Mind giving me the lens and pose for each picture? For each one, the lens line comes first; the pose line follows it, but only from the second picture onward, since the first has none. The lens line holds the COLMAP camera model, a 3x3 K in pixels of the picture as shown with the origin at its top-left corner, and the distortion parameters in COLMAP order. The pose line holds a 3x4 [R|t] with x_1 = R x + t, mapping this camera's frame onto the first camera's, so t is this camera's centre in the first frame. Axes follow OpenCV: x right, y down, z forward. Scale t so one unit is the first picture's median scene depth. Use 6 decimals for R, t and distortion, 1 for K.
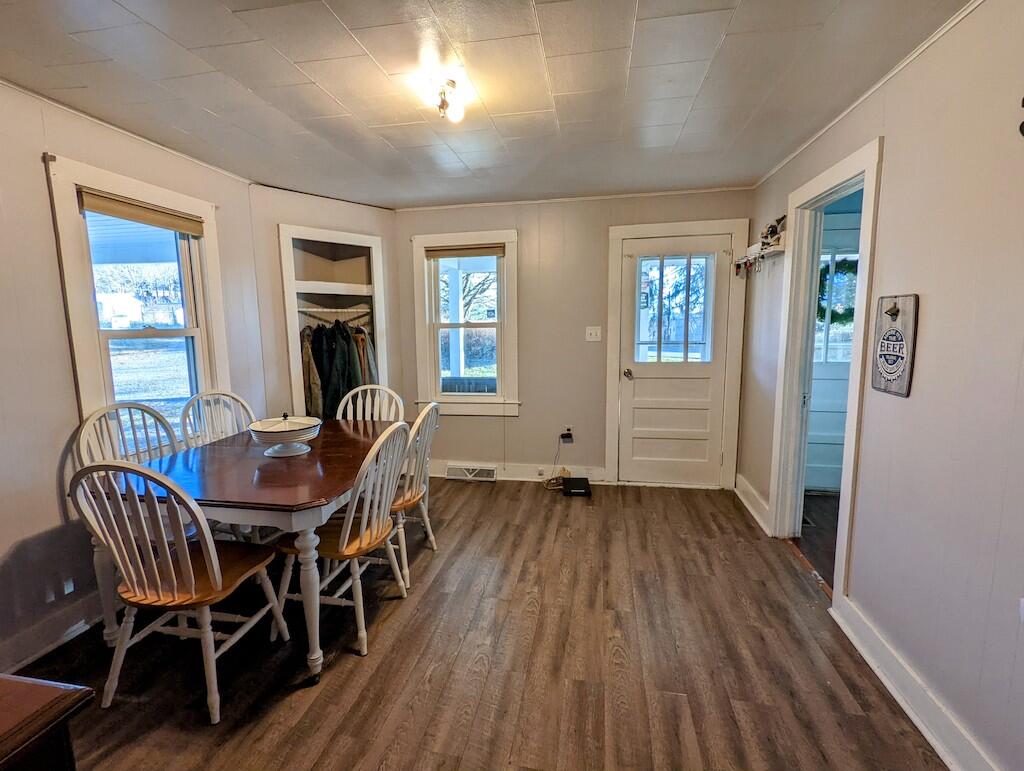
lens RADIAL K [[484.7, 0, 502.3], [0, 484.7, 383.4], [0, 0, 1]] dist [0.003424, -0.001151]
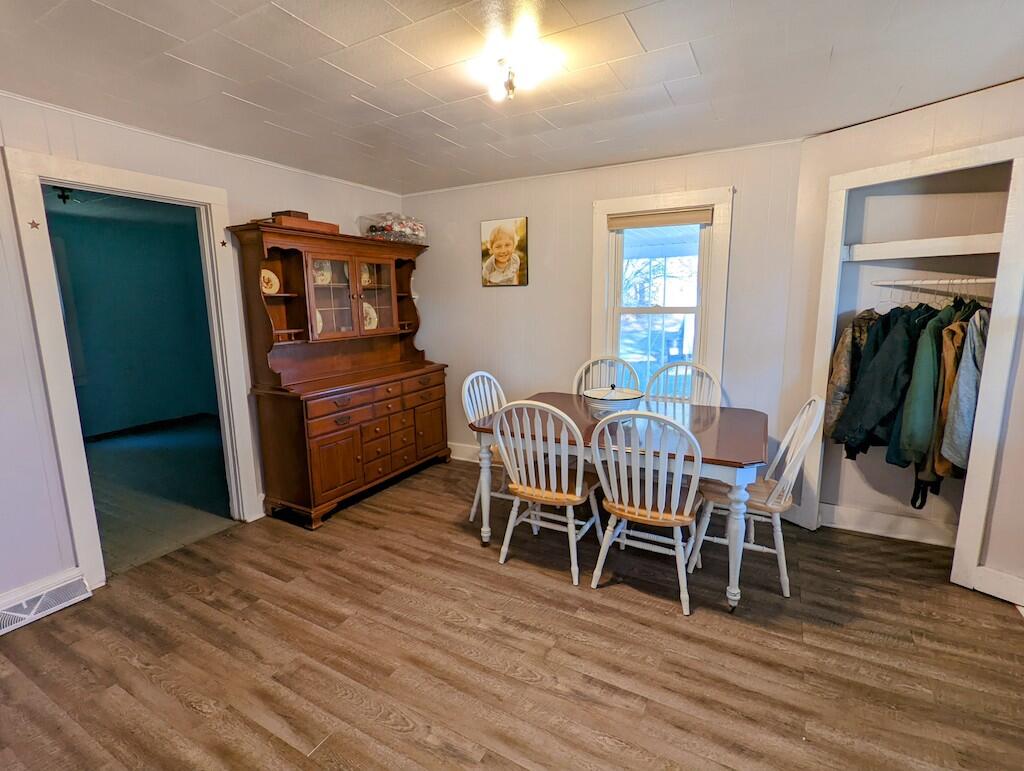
lens RADIAL K [[484.7, 0, 502.3], [0, 484.7, 383.4], [0, 0, 1]] dist [0.003424, -0.001151]
pose [[-0.313923, 0.172218, -0.933699, 0.769310], [-0.106313, 0.970851, 0.214814, -0.173710], [0.943478, 0.166699, -0.286464, 1.173690]]
